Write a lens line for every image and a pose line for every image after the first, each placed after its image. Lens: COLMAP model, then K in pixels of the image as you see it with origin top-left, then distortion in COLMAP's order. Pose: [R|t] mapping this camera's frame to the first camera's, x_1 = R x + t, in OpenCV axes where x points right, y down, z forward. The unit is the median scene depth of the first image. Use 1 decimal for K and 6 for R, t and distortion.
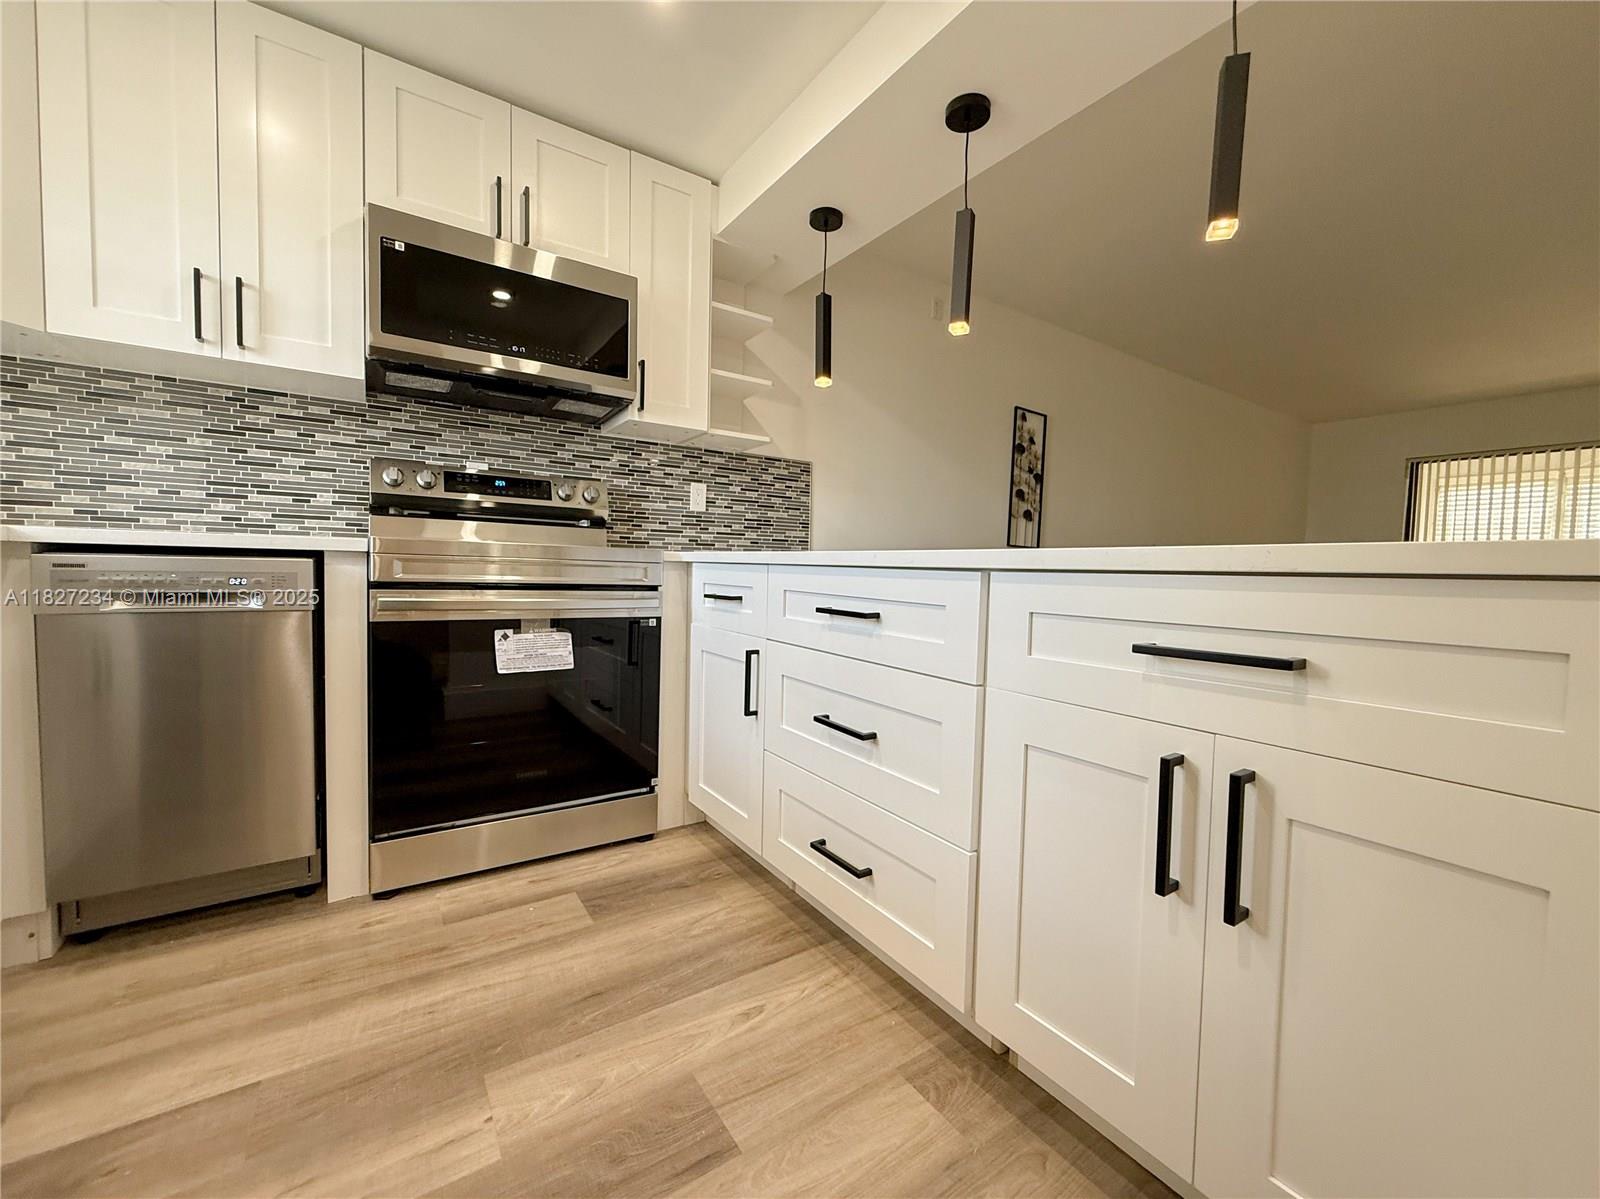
lens RADIAL K [[639.8, 0, 800.9], [0, 639.8, 596.5], [0, 0, 1]] dist [-0.001595, 0.000795]
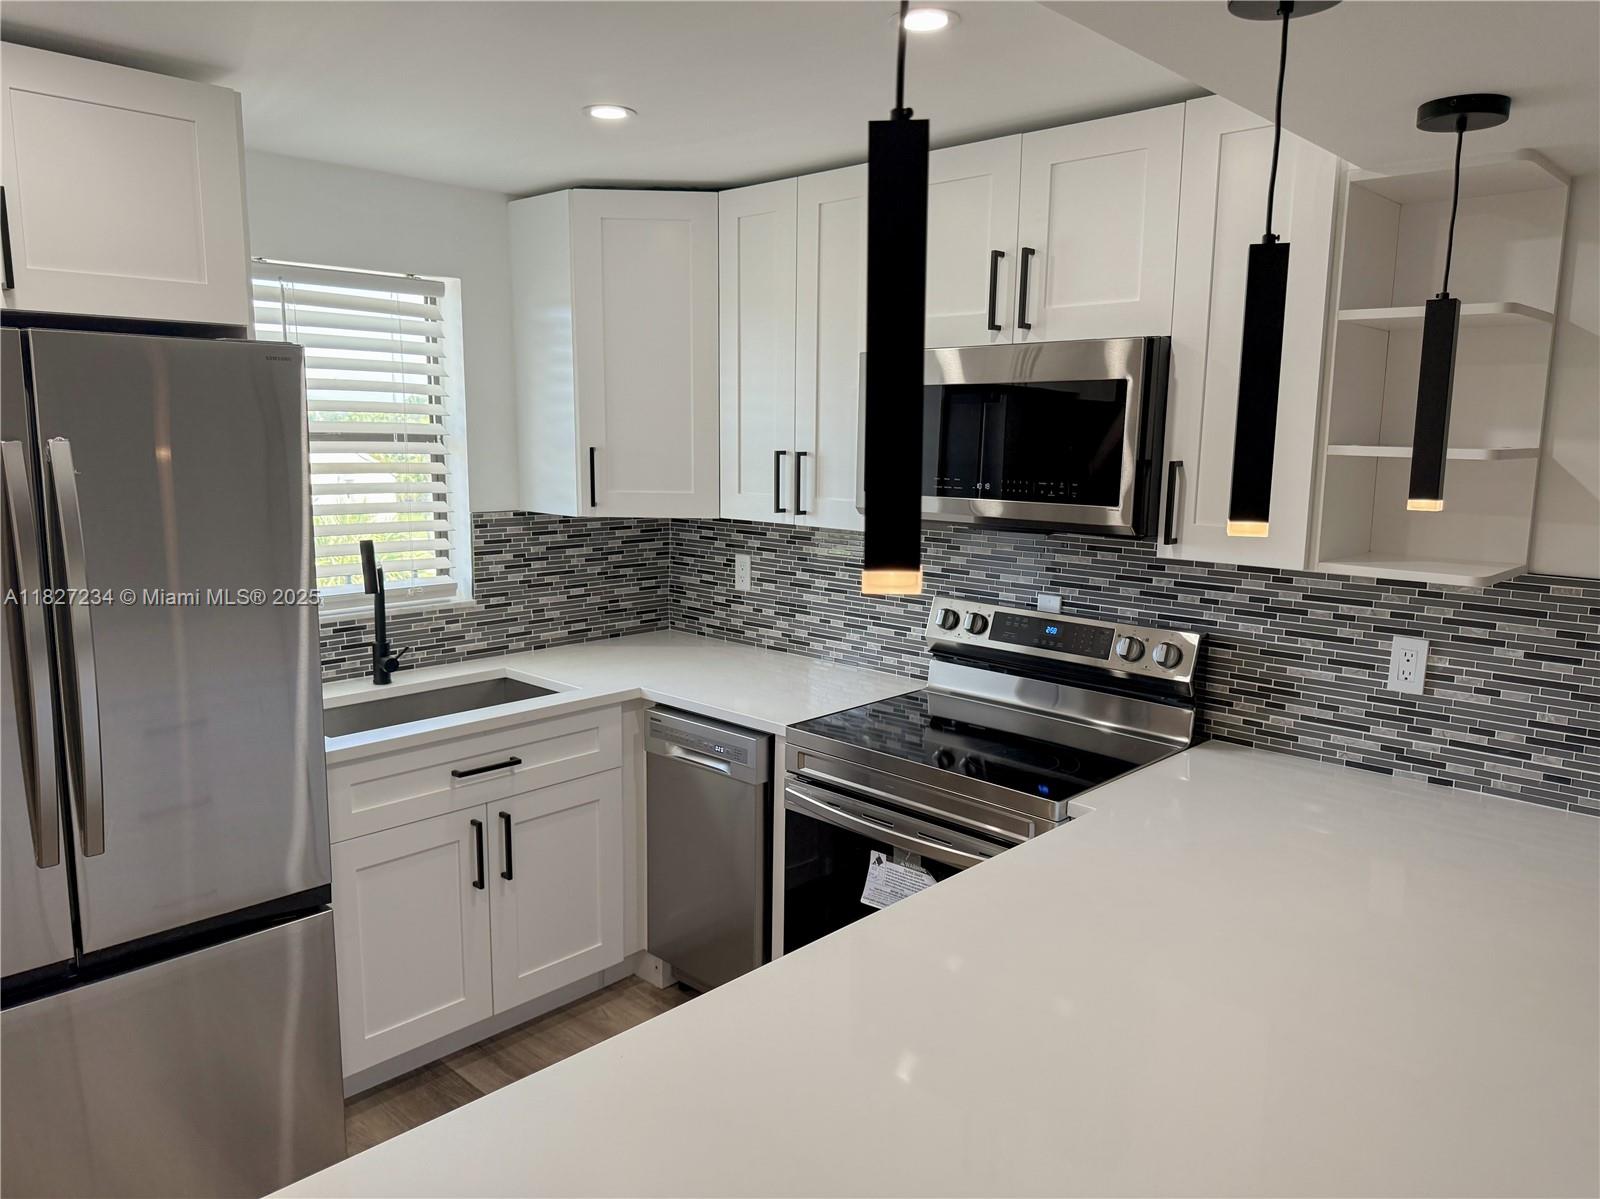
lens RADIAL K [[1123.2, 0, 813.8], [0, 1123.2, 599.4], [0, 0, 1]] dist [0.071945, -0.106579]
pose [[0.223964, 0.126677, -0.966330, 0.653356], [-0.055775, 0.991558, 0.117058, -0.322488], [0.973000, 0.027680, 0.229139, 0.411335]]
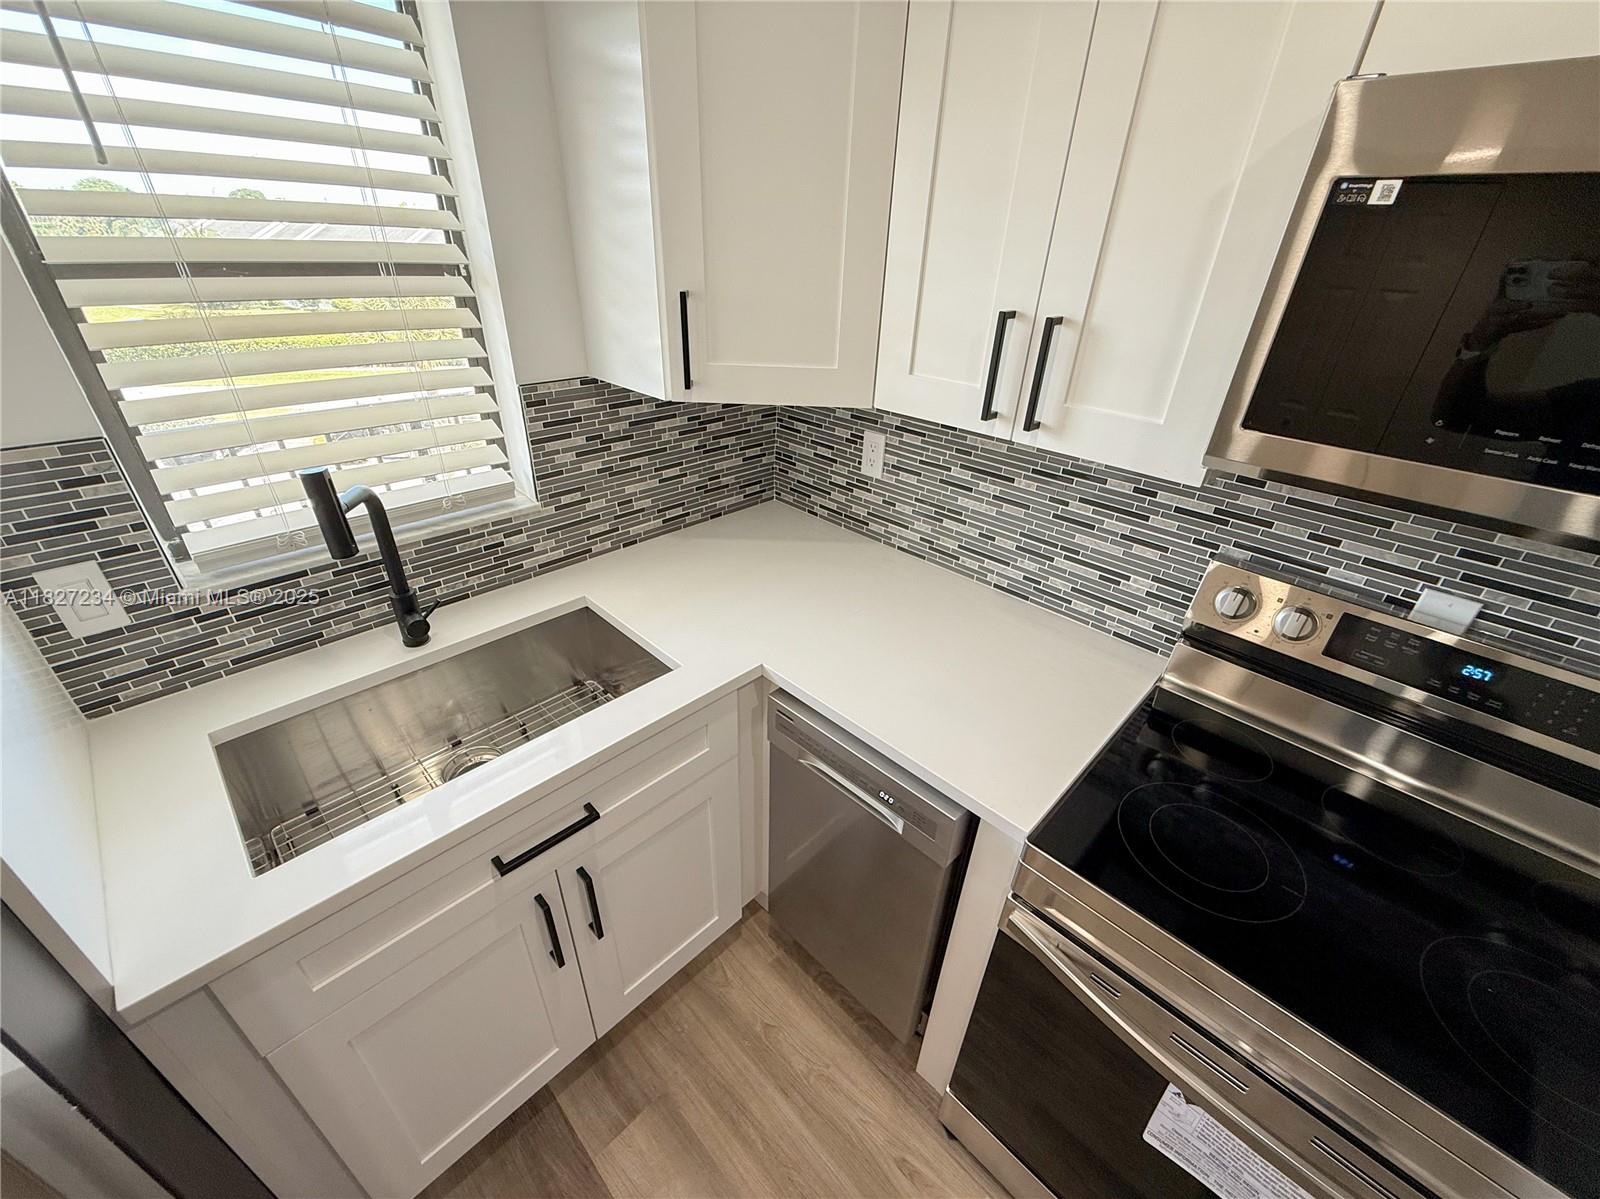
lens RADIAL K [[639.8, 0, 797.4], [0, 639.8, 596.5], [0, 0, 1]] dist [-0.001595, 0.000795]
pose [[0.193449, 0.472164, -0.860022, -0.199953], [-0.075689, 0.881150, 0.466739, -0.360068], [0.978186, -0.025196, 0.206196, 0.436199]]
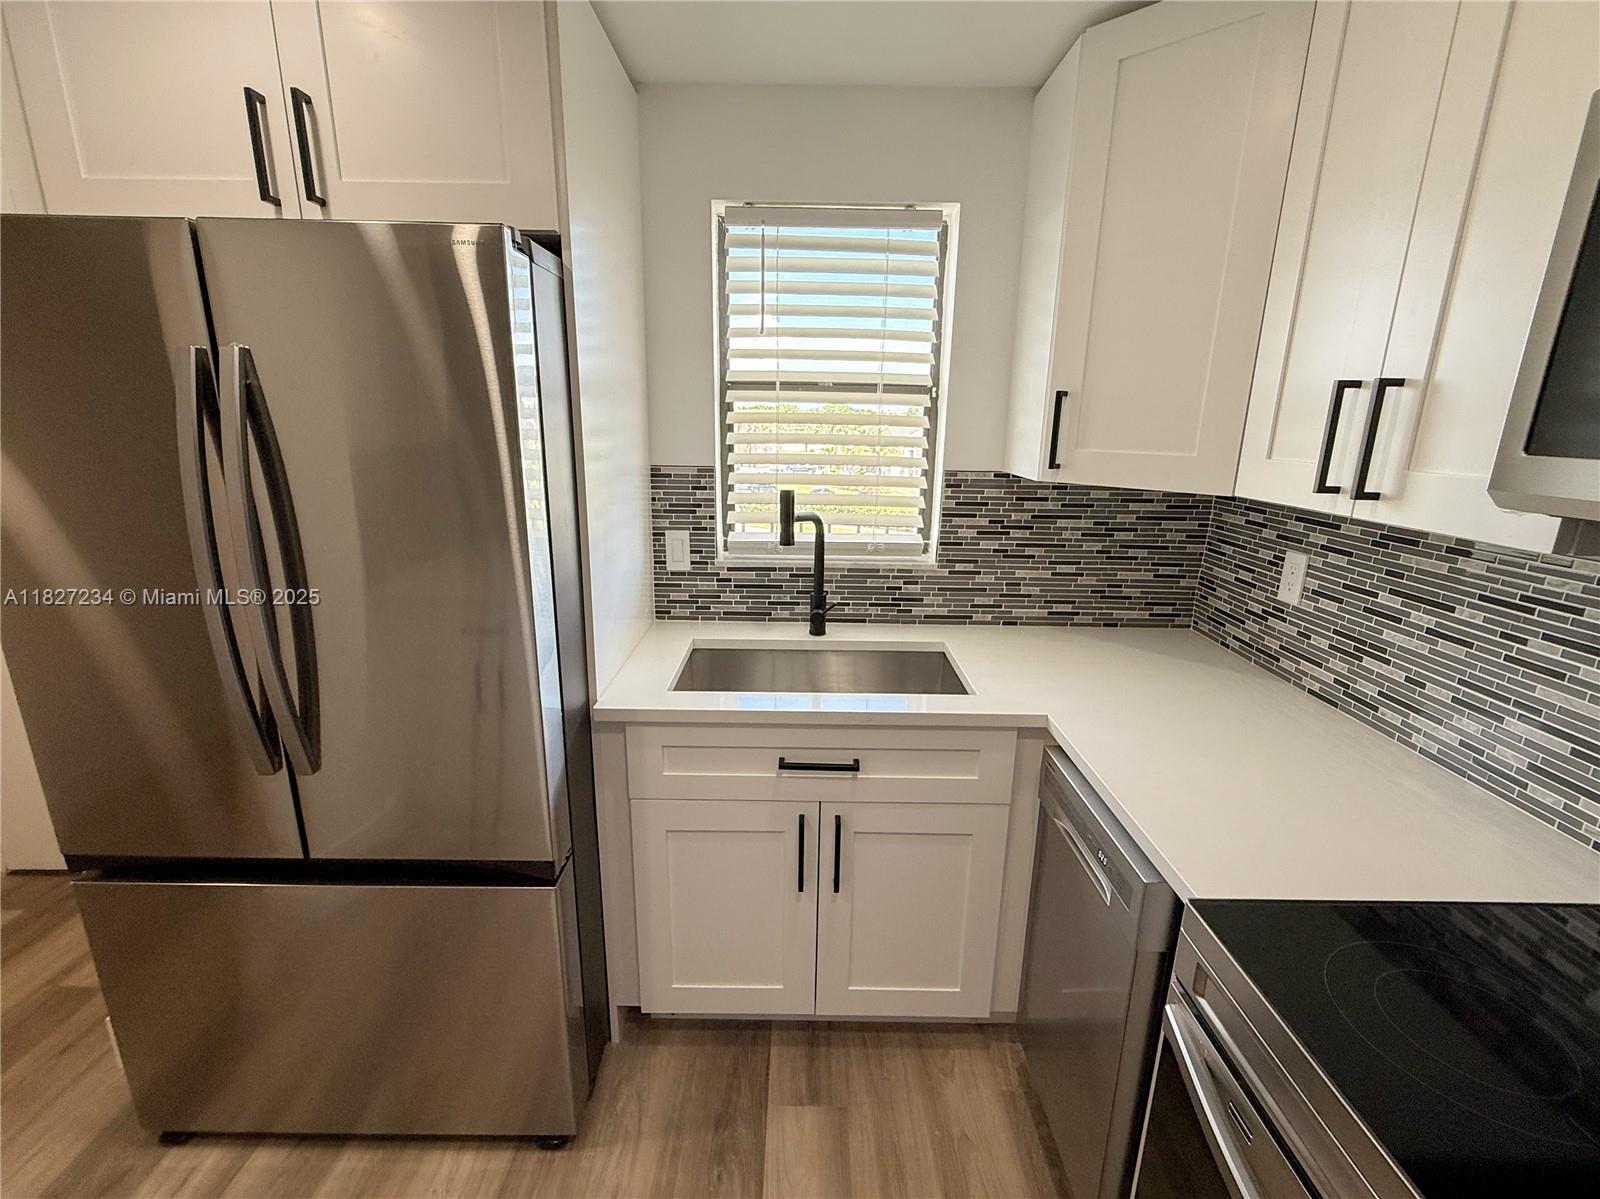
lens RADIAL K [[702.0, 0, 798.1], [0, 702.0, 597.2], [0, 0, 1]] dist [-0.001902, 0.000482]
pose [[-0.567737, 0.174896, -0.804417, -0.046067], [-0.067795, 0.963918, 0.257423, -0.297378], [0.820414, 0.200684, -0.535395, 0.645088]]
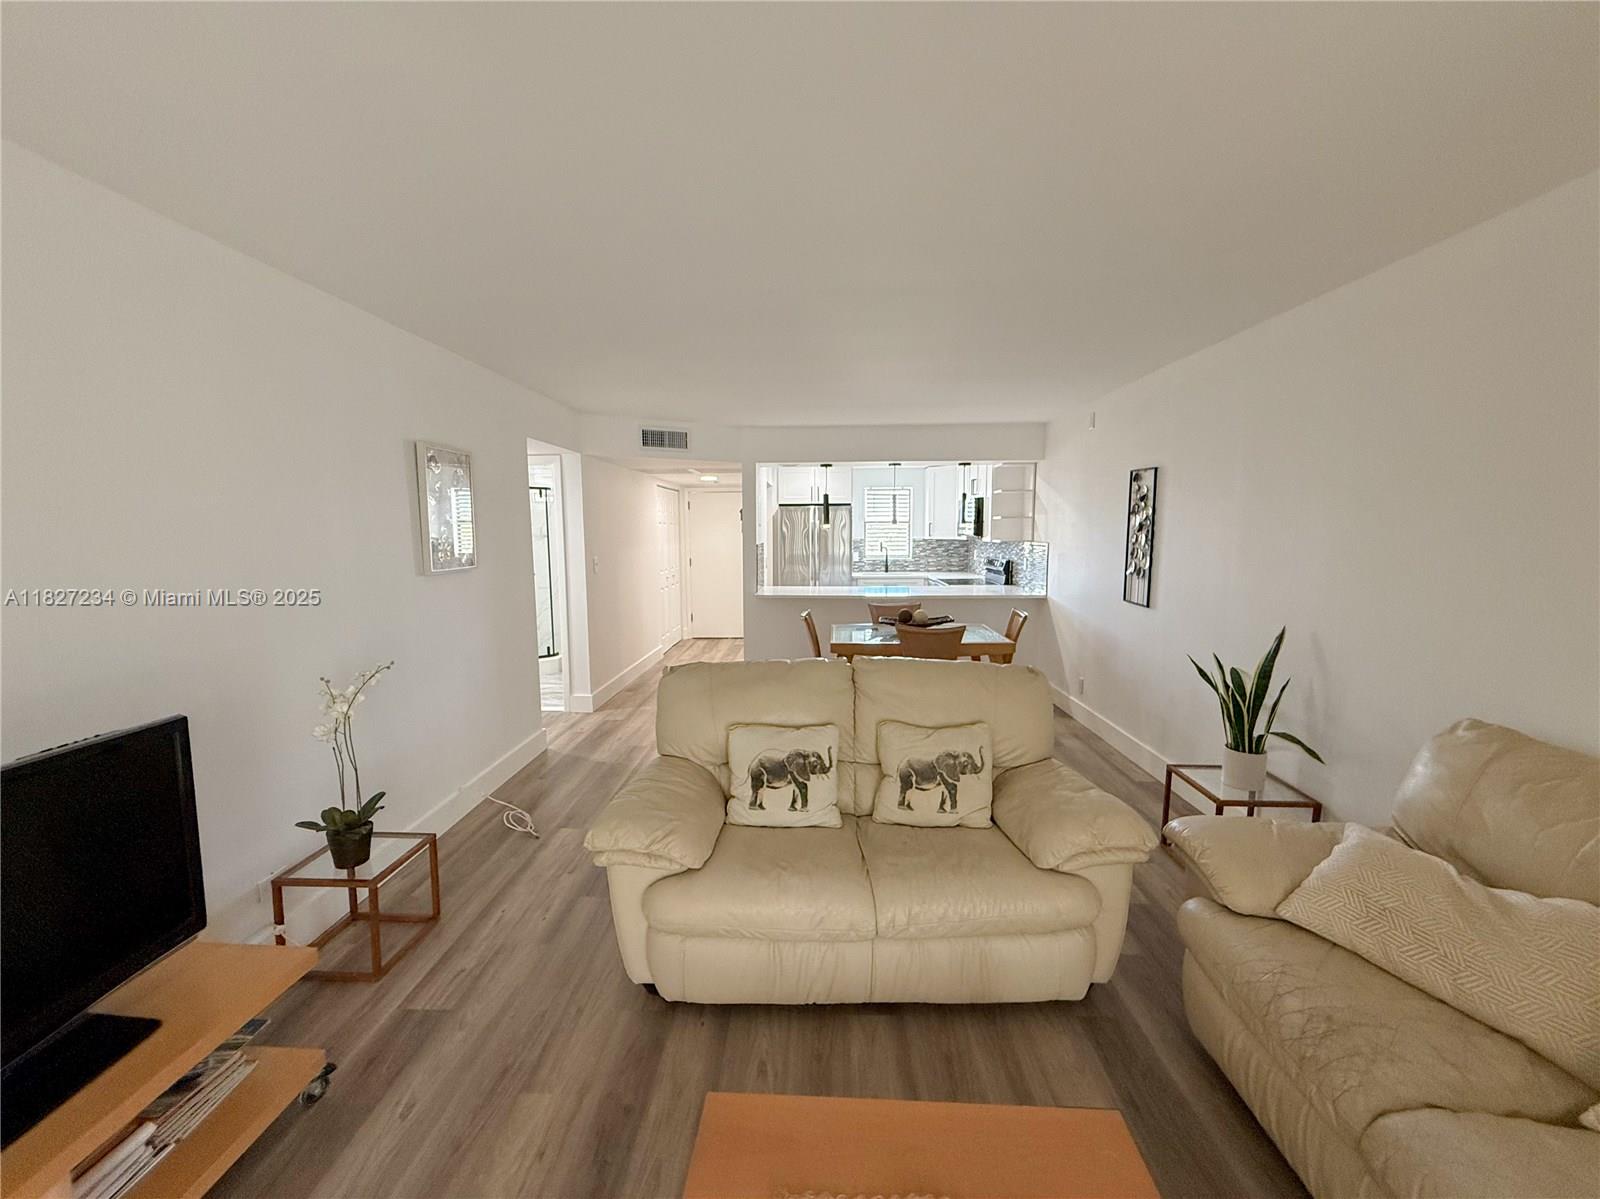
lens RADIAL K [[639.8, 0, 799.2], [0, 639.8, 602.4], [0, 0, 1]] dist [-0.001595, 0.000795]
pose [[-0.588325, 0.071906, -0.805421, 2.474946], [-0.048615, 0.991092, 0.123993, -0.300409], [0.807162, 0.112103, -0.579589, 1.932168]]
